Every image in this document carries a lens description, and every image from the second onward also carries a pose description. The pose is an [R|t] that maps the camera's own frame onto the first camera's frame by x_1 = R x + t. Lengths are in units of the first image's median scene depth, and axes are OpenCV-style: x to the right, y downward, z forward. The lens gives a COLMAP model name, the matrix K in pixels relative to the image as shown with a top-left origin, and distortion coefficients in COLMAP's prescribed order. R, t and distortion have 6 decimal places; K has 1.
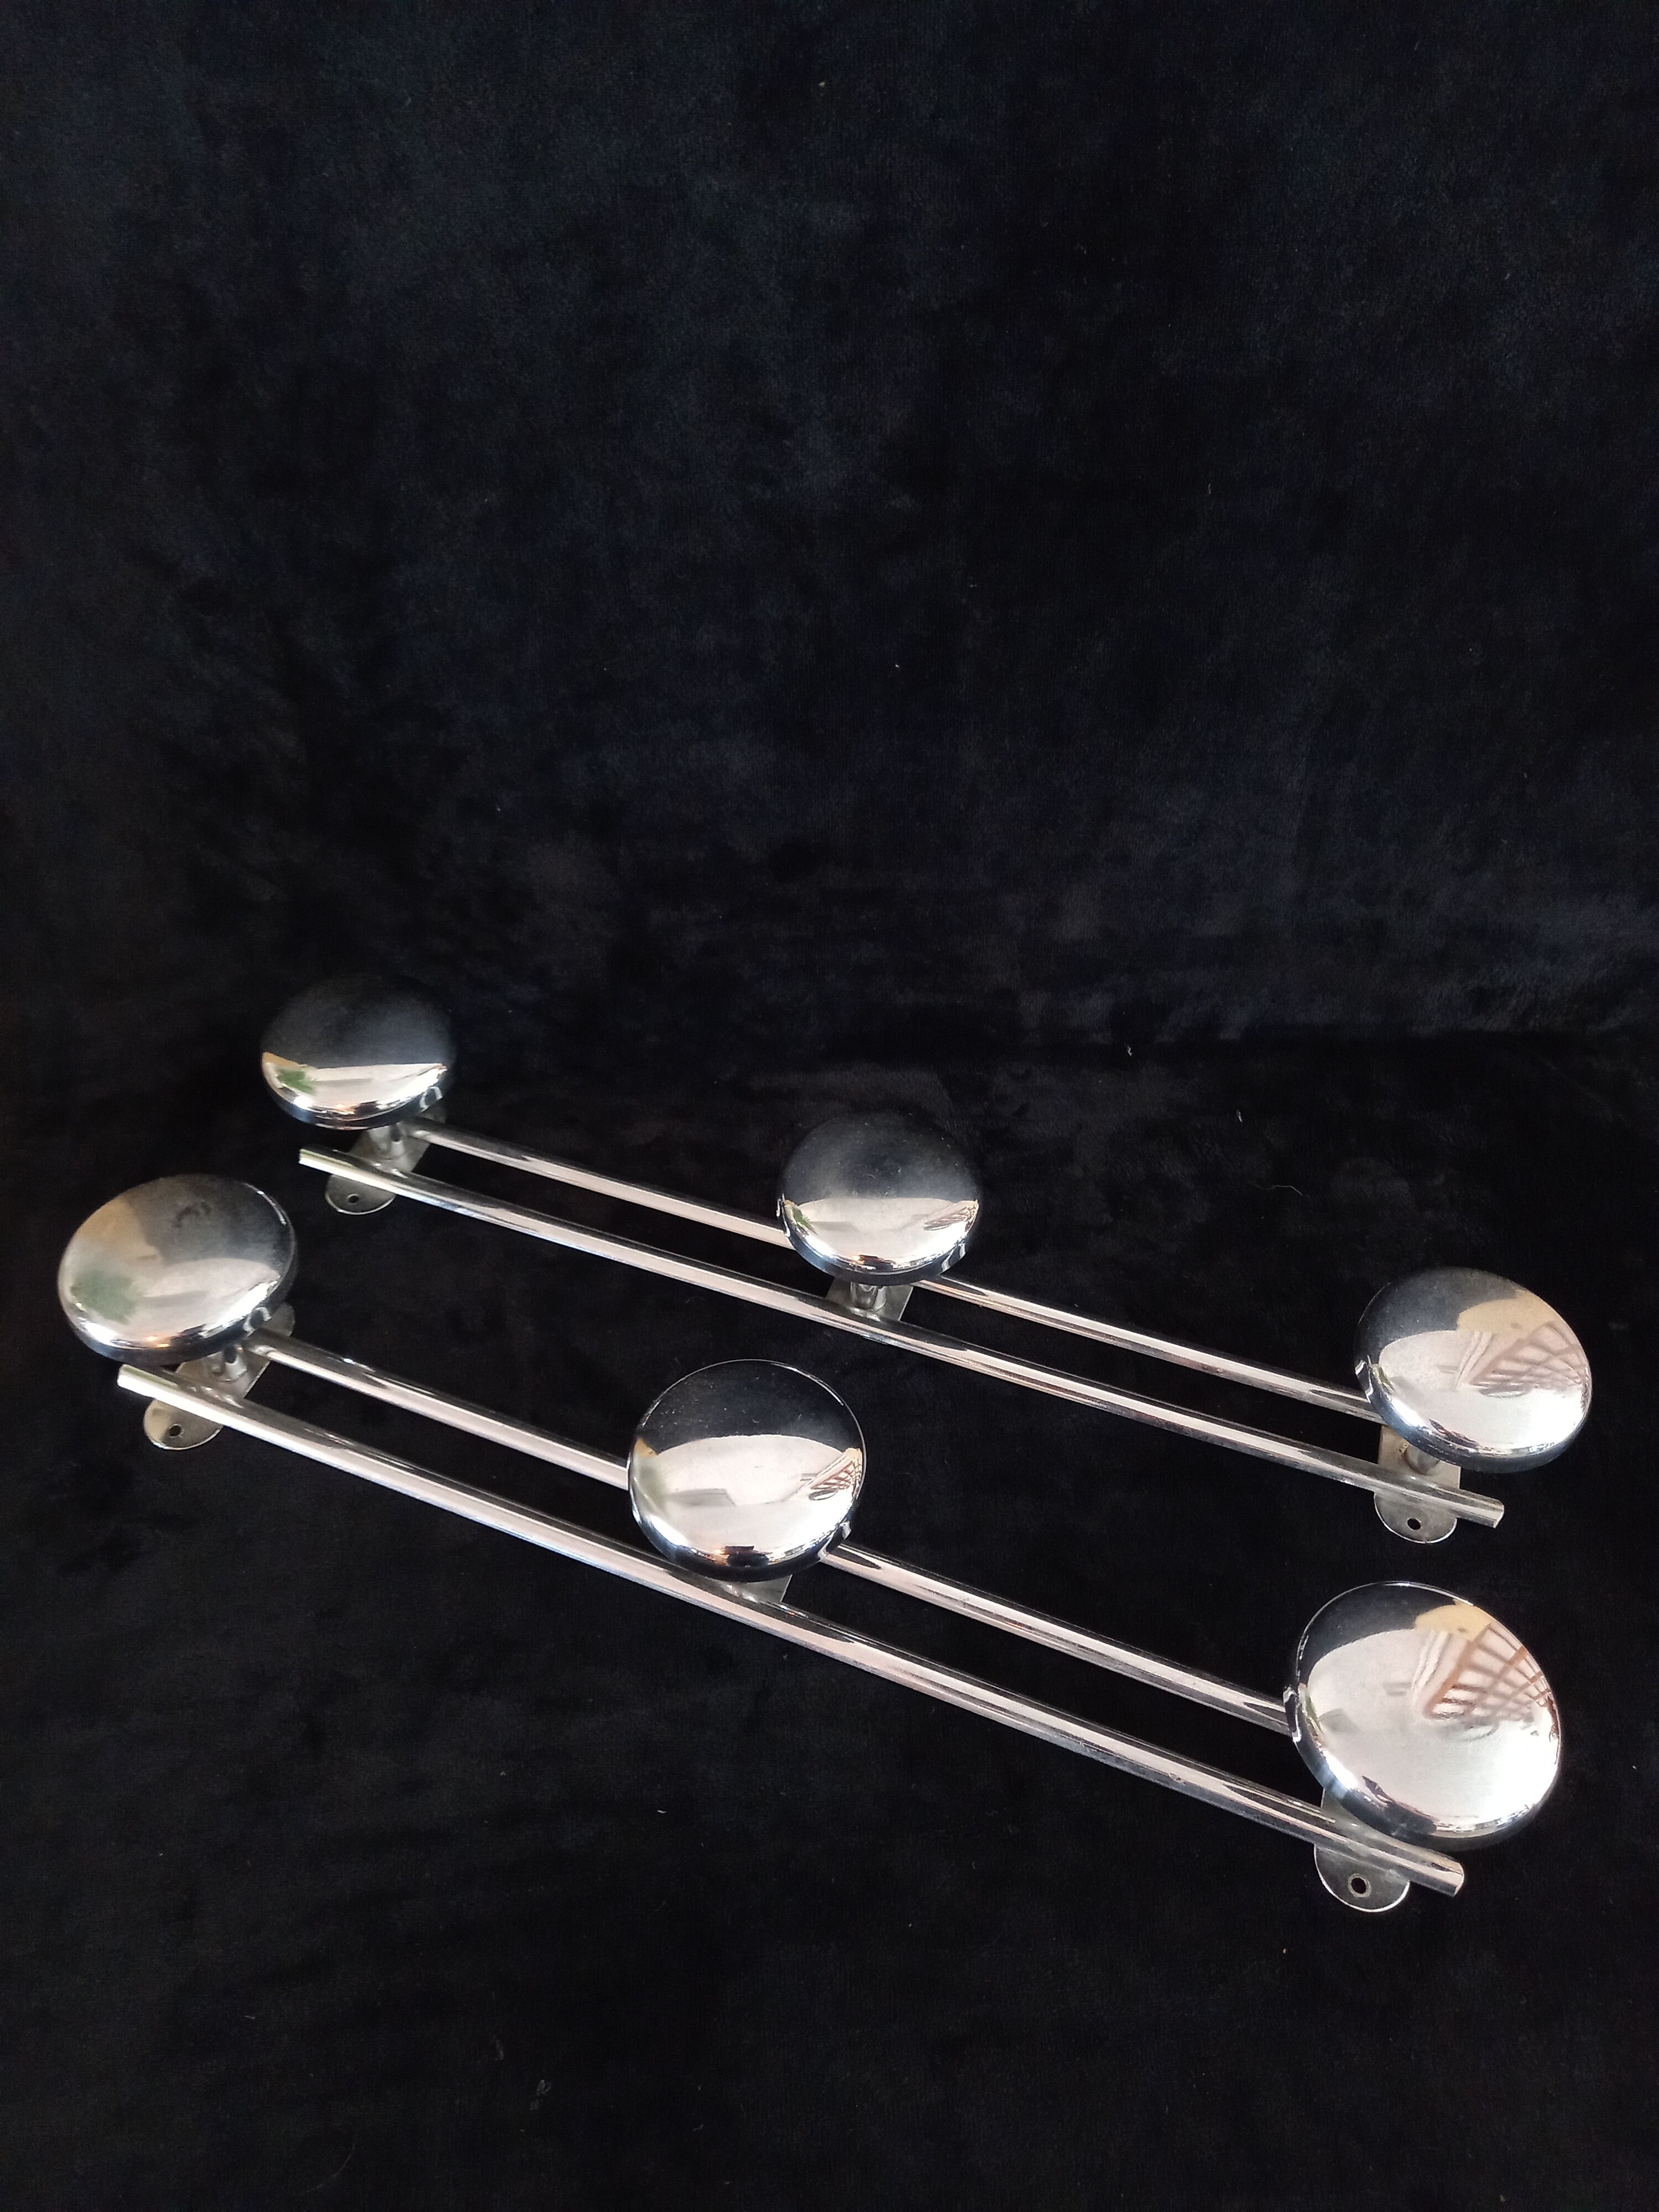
lens RADIAL K [[1692.6, 0, 836.3], [0, 1692.6, 1173.1], [0, 0, 1]] dist [0.012115, -0.039100]
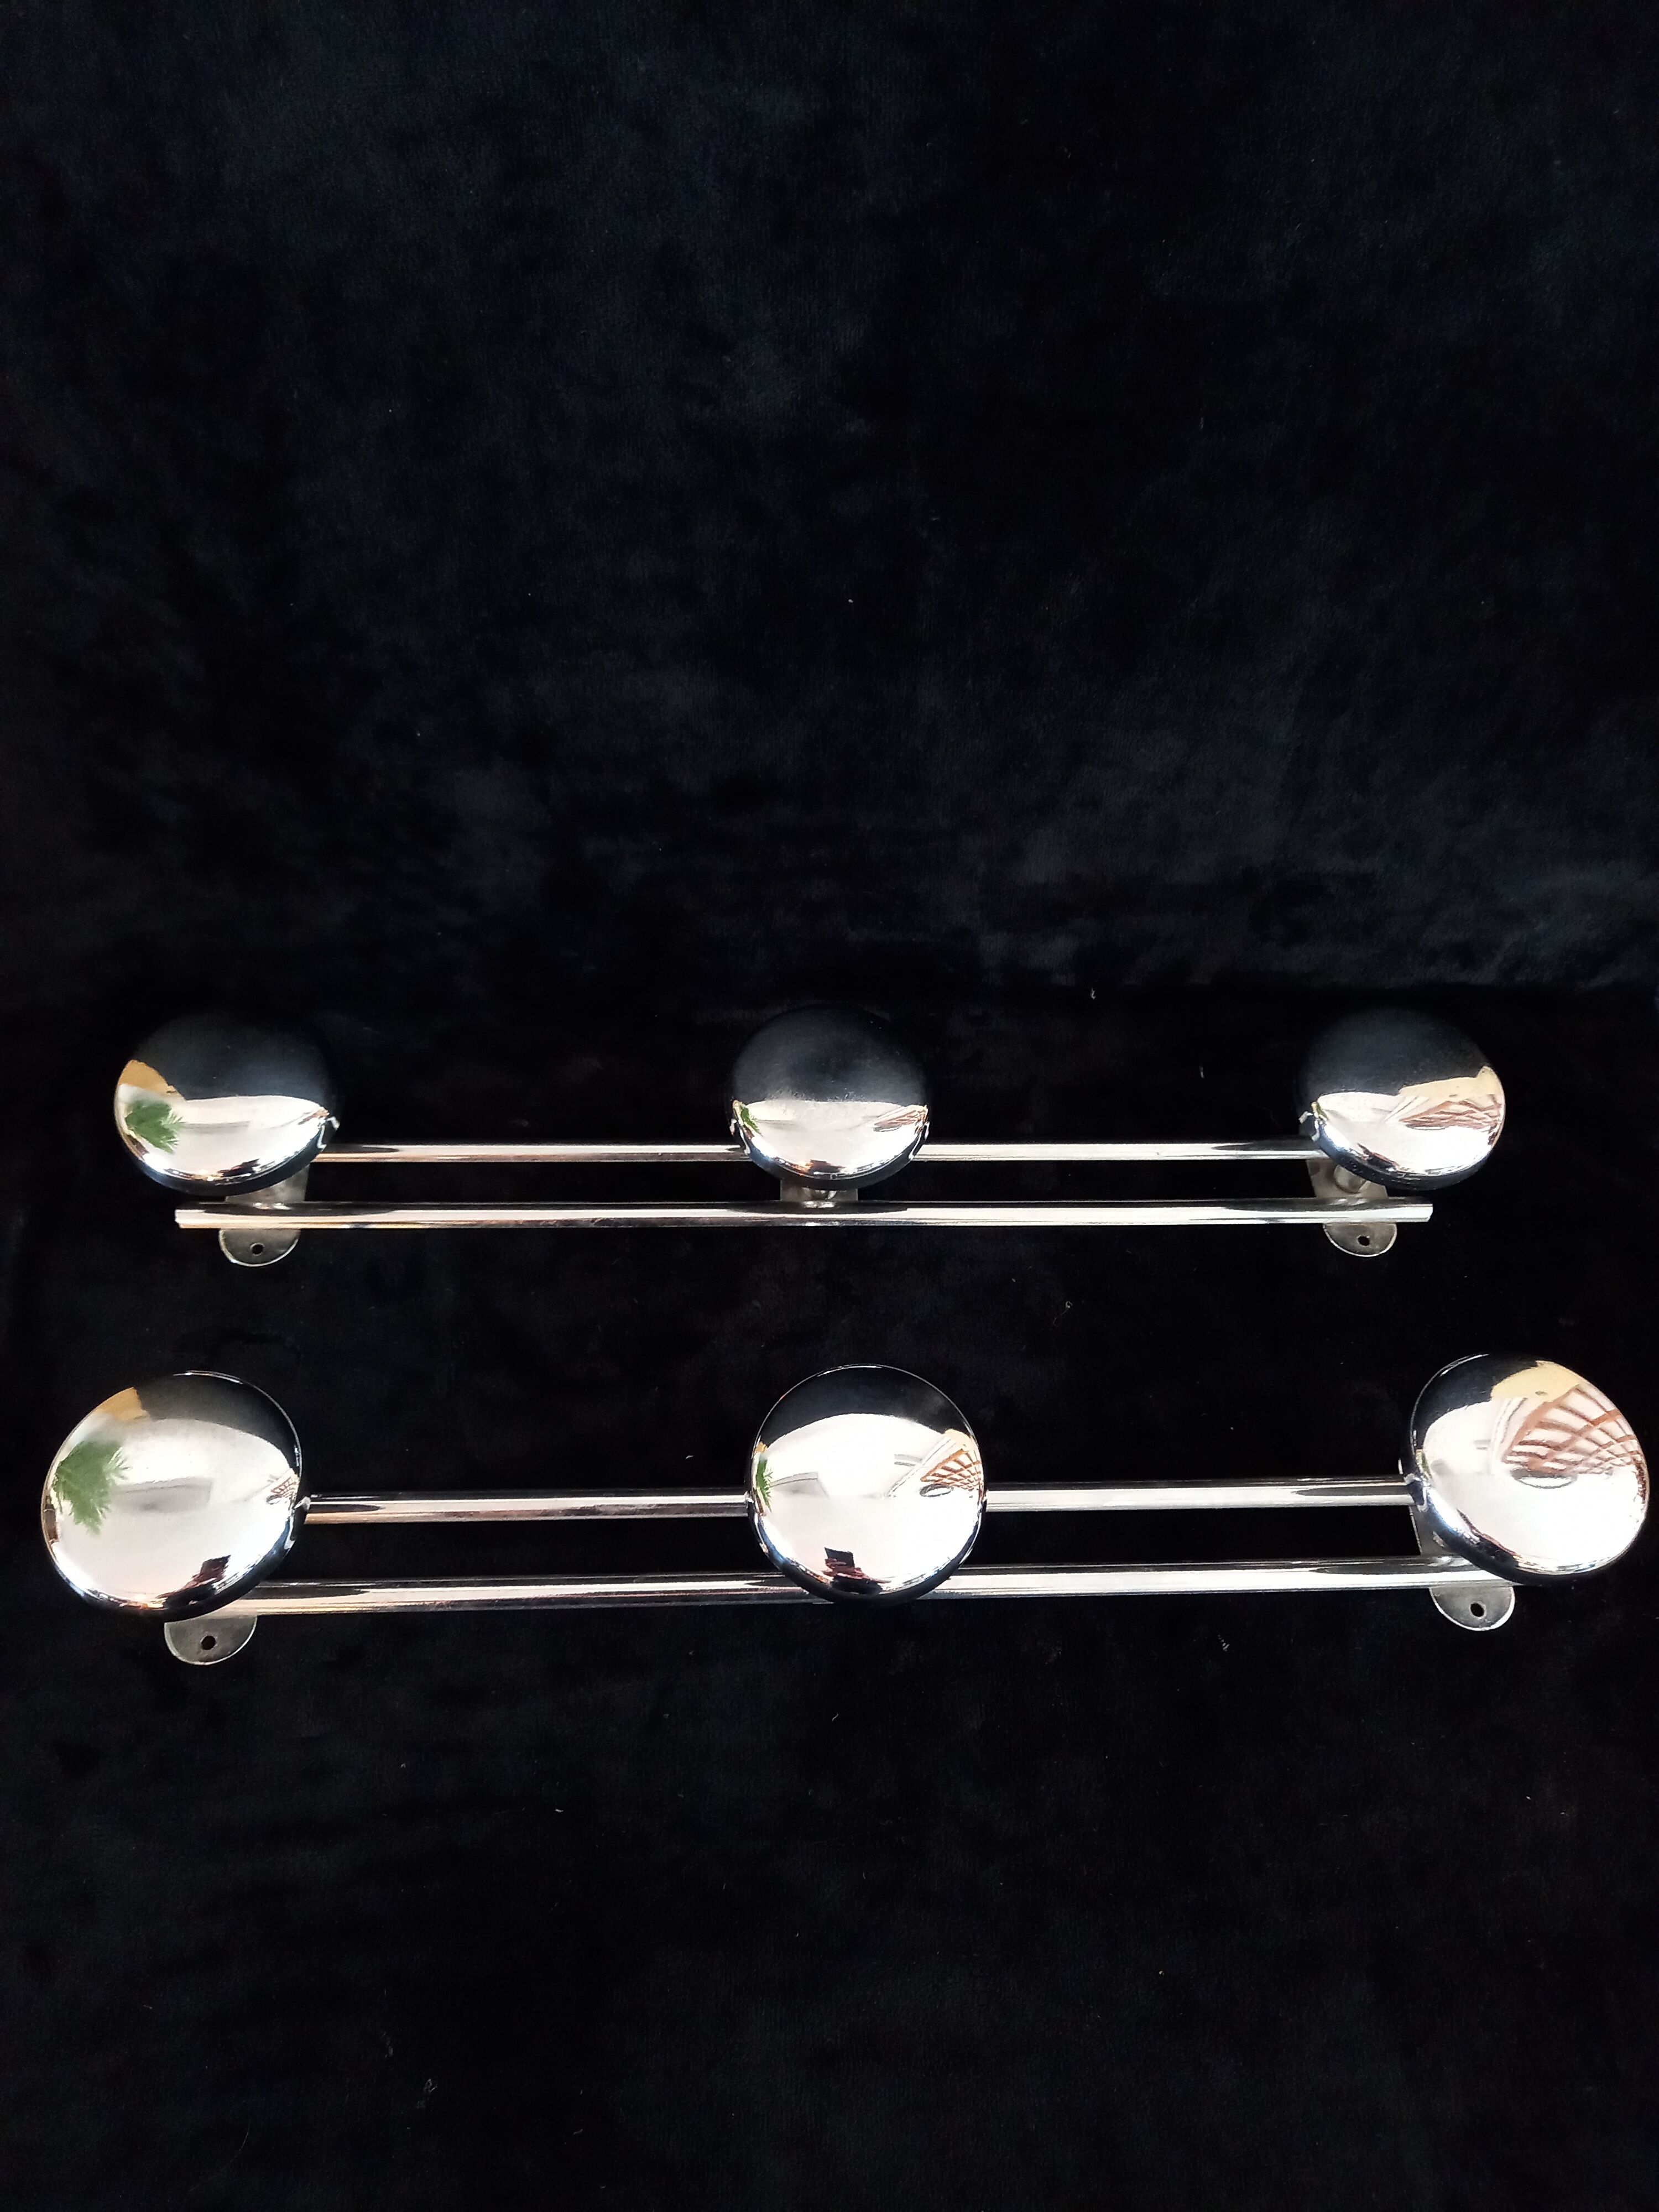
lens RADIAL K [[1692.6, 0, 846.6], [0, 1692.6, 1178.1], [0, 0, 1]] dist [0.012115, -0.039100]
pose [[0.999270, 0.038181, 0.000860, 0.046517], [-0.037840, 0.986805, 0.157429, -0.141242], [0.005162, -0.157346, 0.987530, 0.053093]]
